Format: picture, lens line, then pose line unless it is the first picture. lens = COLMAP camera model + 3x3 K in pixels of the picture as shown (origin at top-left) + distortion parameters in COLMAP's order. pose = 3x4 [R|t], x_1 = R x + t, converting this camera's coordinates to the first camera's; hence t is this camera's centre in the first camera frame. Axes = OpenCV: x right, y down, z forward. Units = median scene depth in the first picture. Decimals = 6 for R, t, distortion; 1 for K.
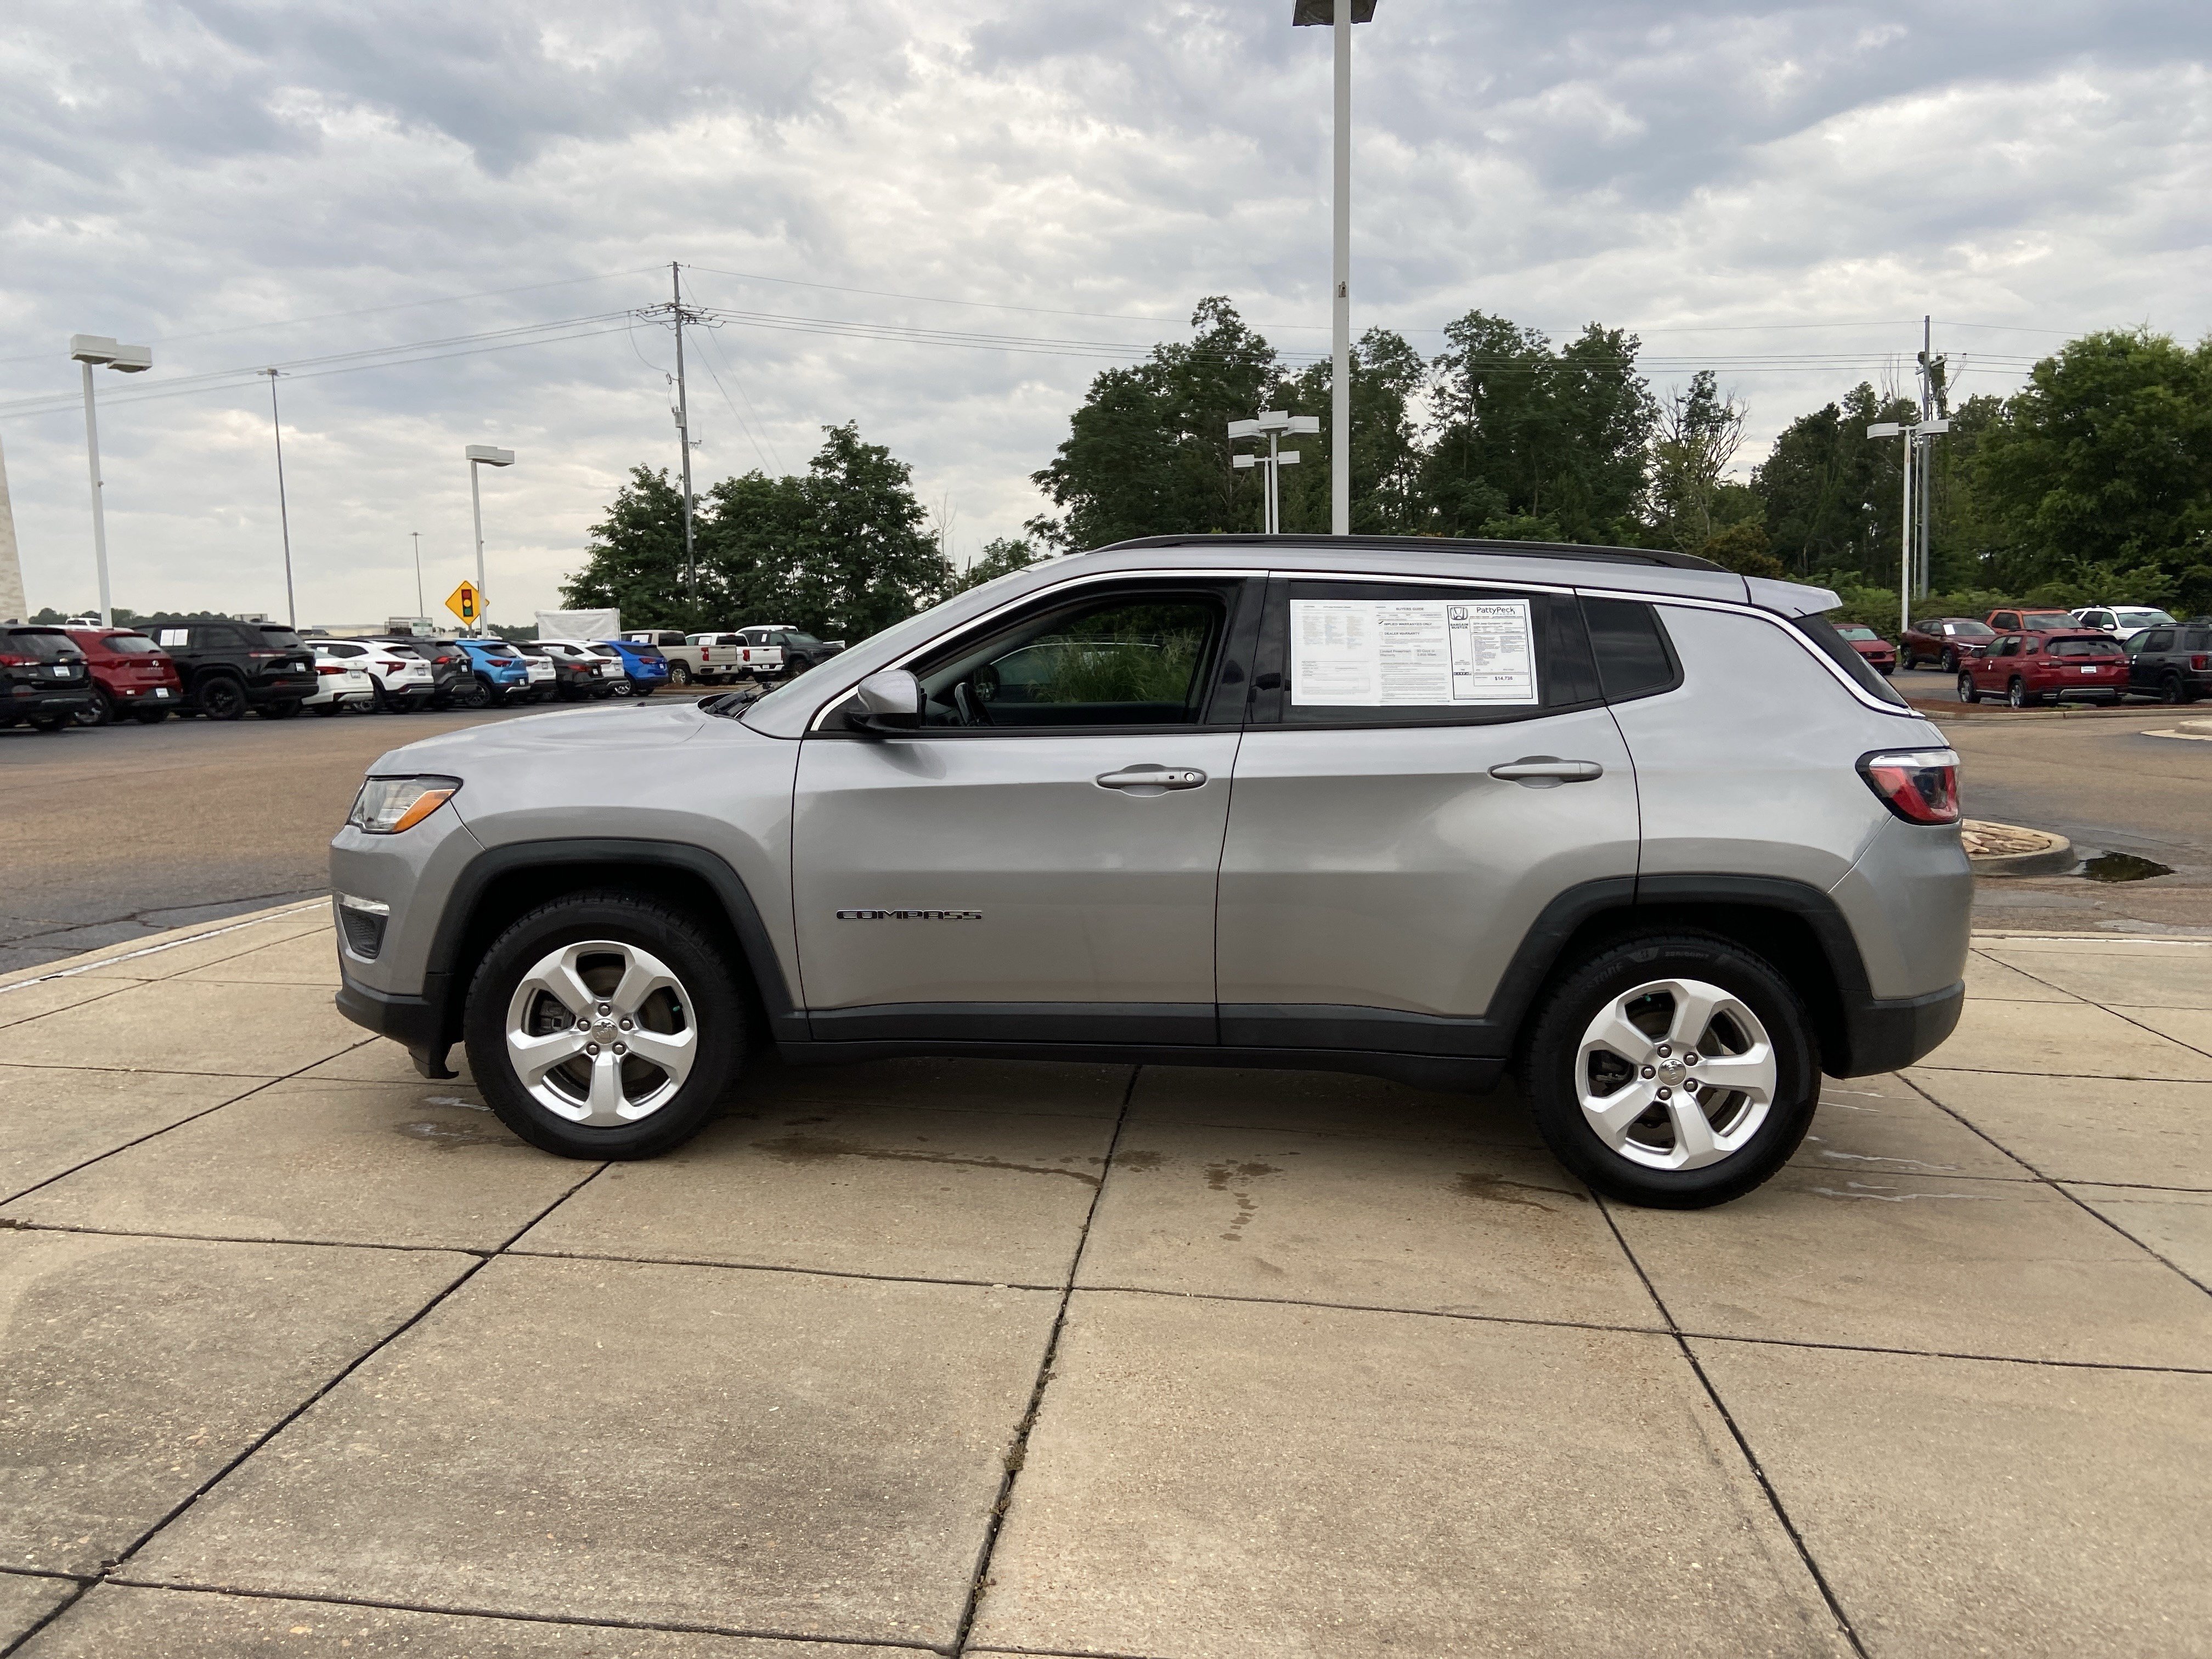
lens RADIAL K [[1656.1, 0, 1079.5], [0, 1656.1, 816.6], [0, 0, 1]] dist [0.125162, -0.150455]
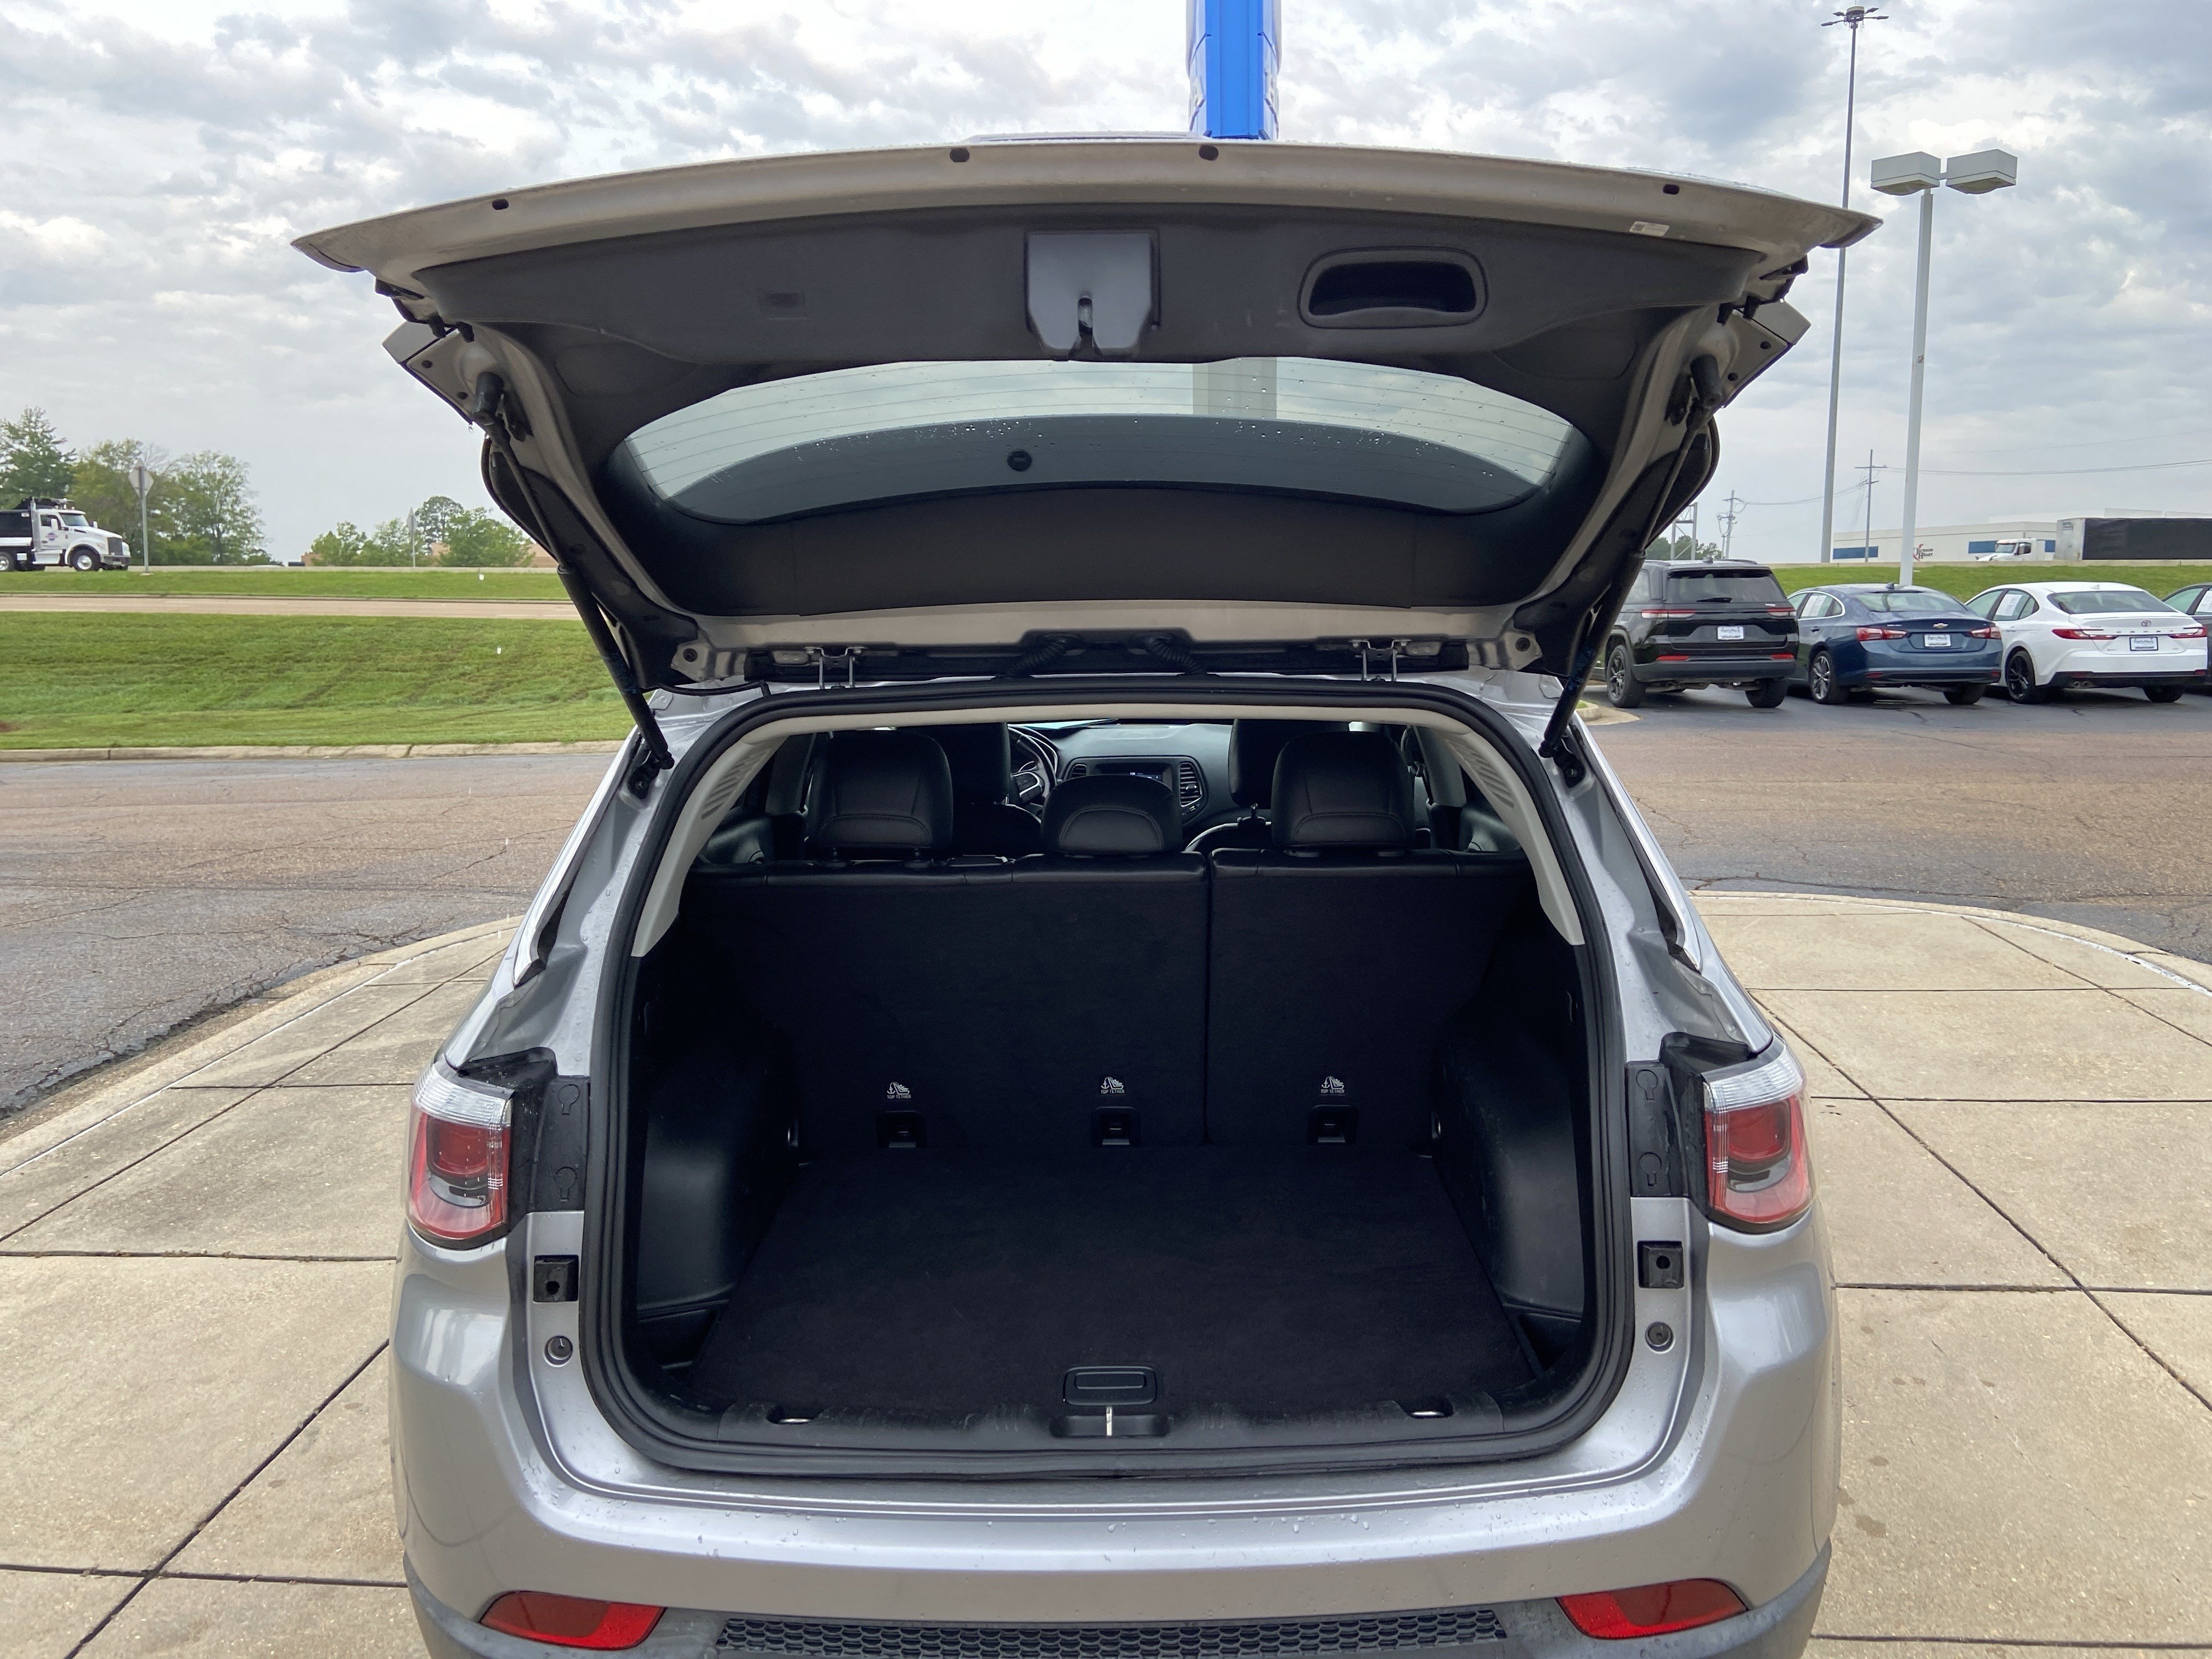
lens RADIAL K [[1656.1, 0, 1117.4], [0, 1656.1, 806.0], [0, 0, 1]] dist [0.125162, -0.150455]
pose [[0.037779, 0.136826, -0.989874, 0.921840], [-0.093980, 0.986678, 0.132797, -0.179620], [0.994857, 0.088012, 0.050135, 1.123042]]
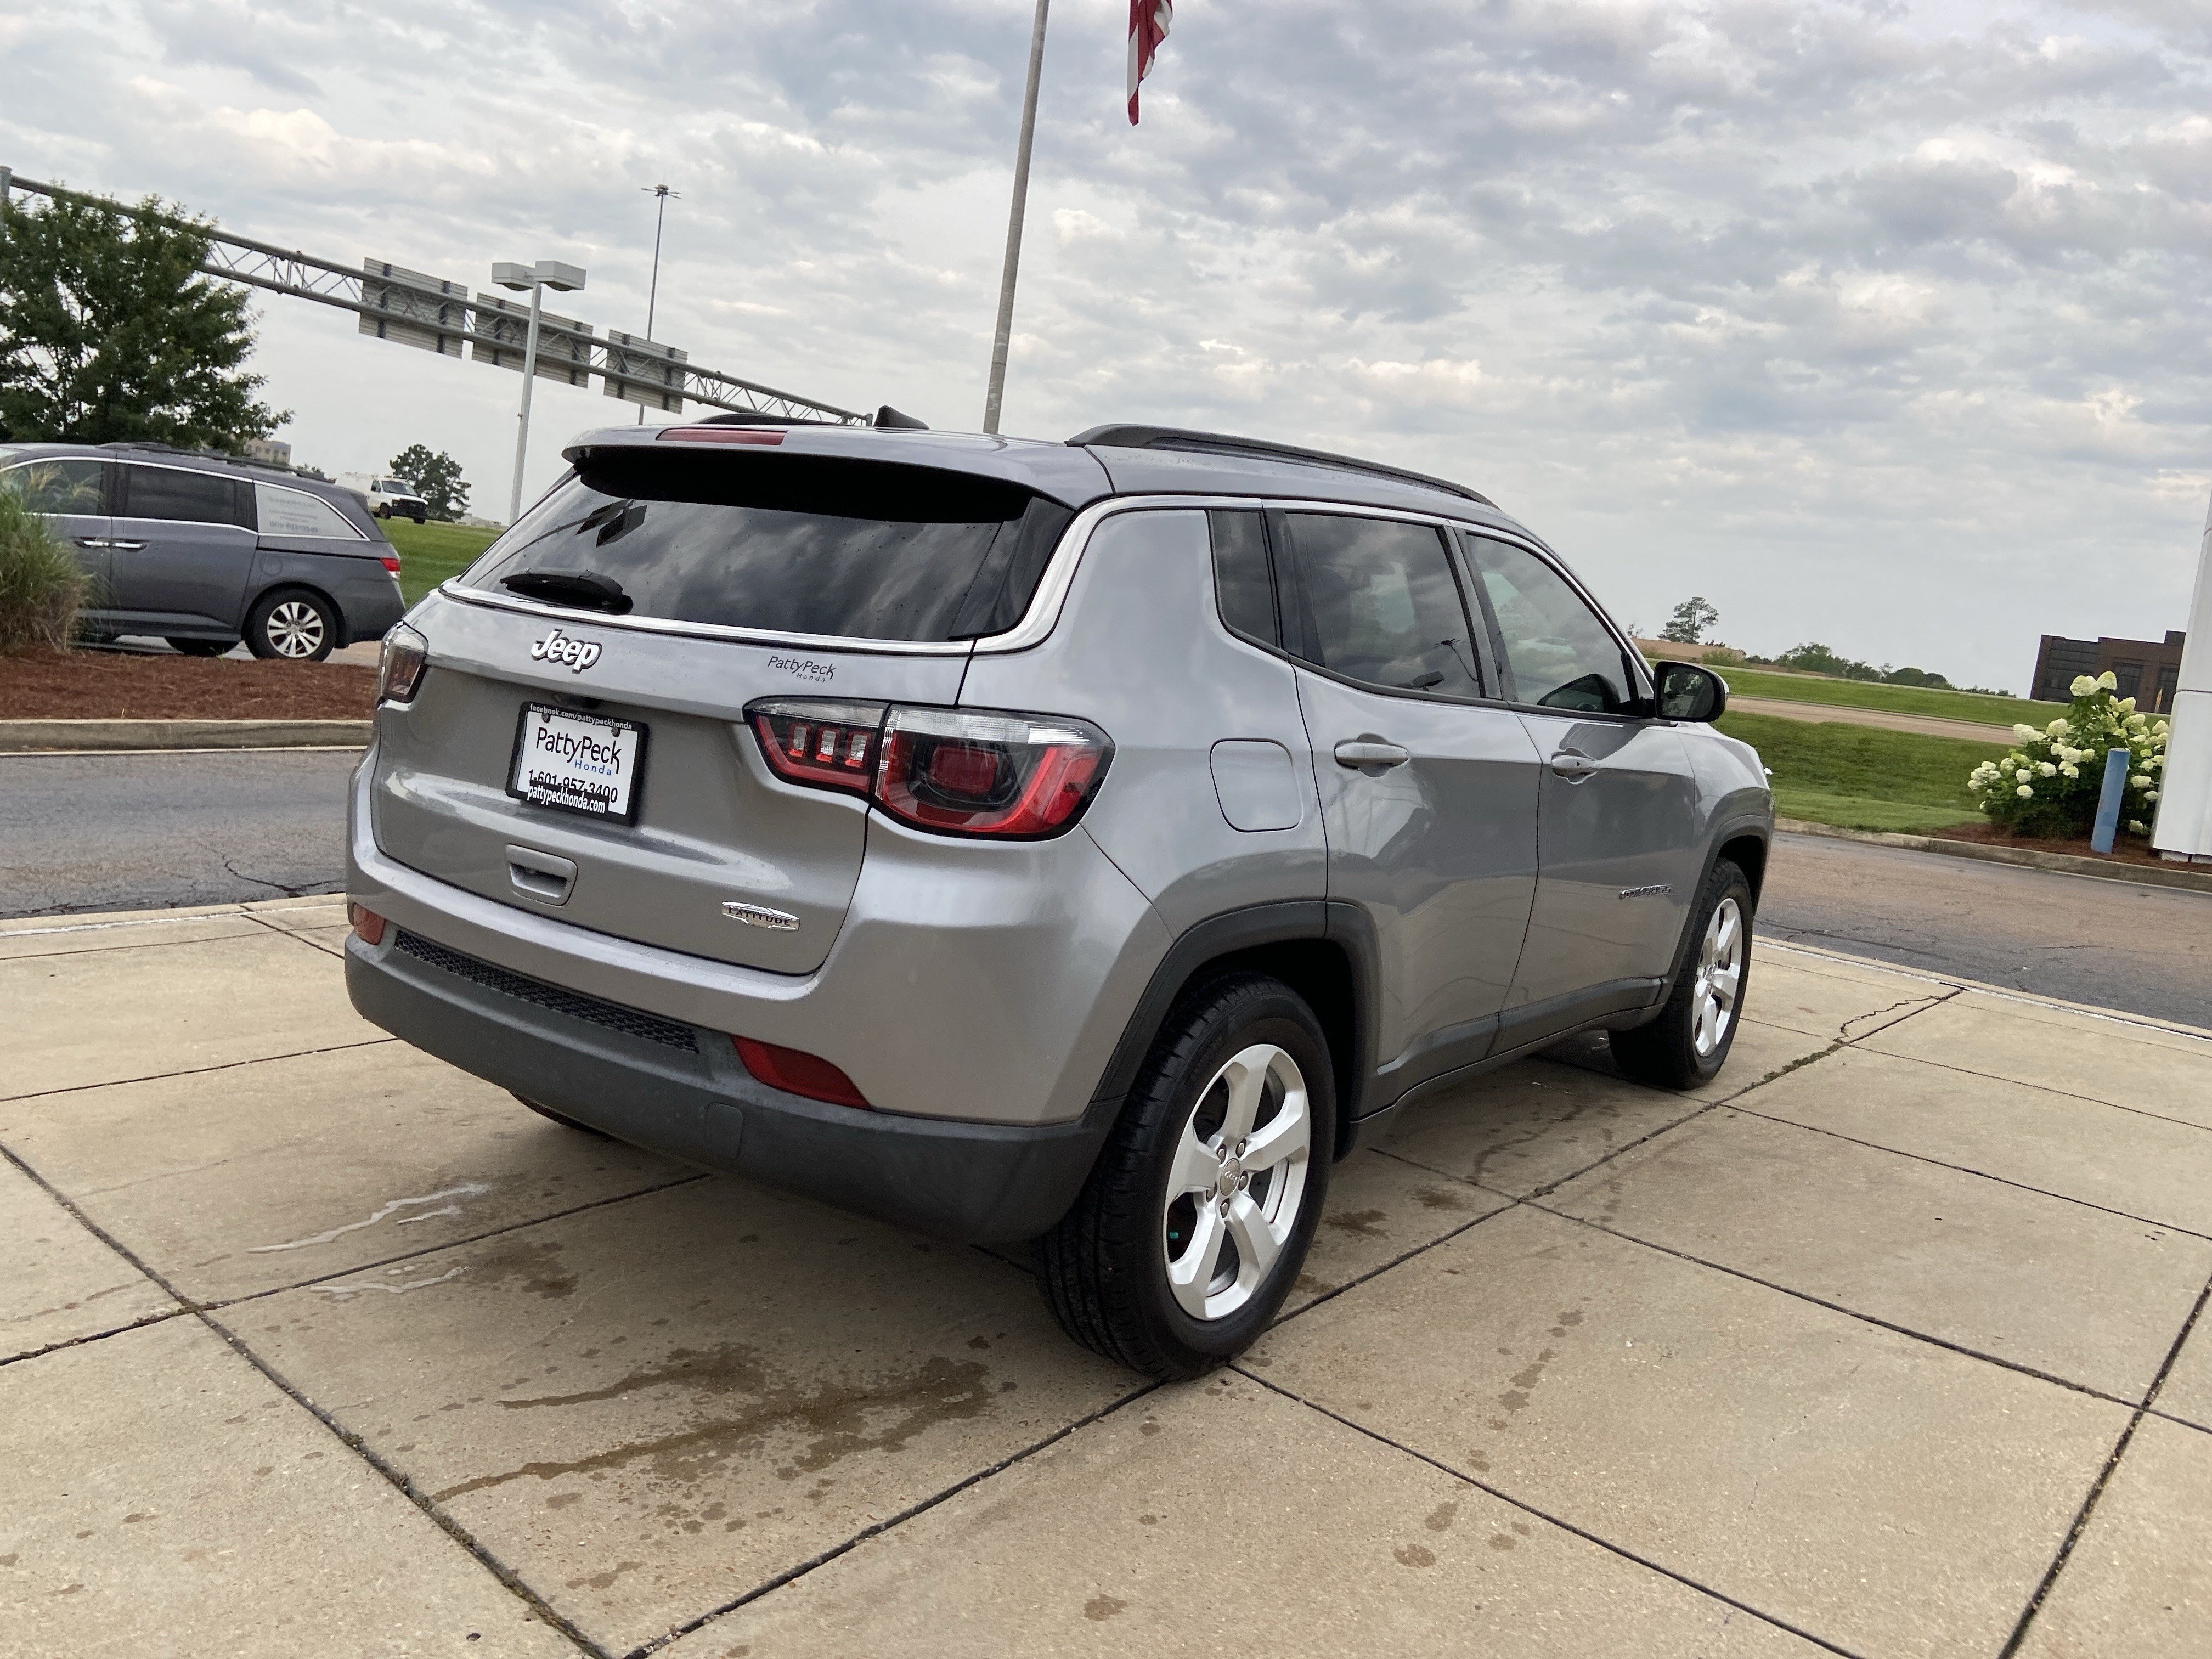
lens RADIAL K [[1656.1, 0, 1081.5], [0, 1656.1, 806.6], [0, 0, 1]] dist [0.125162, -0.150455]
pose [[-0.565160, 0.032065, -0.824358, 0.953643], [-0.195497, 0.965577, 0.171587, -0.147788], [0.801483, 0.258134, -0.539437, 1.653919]]
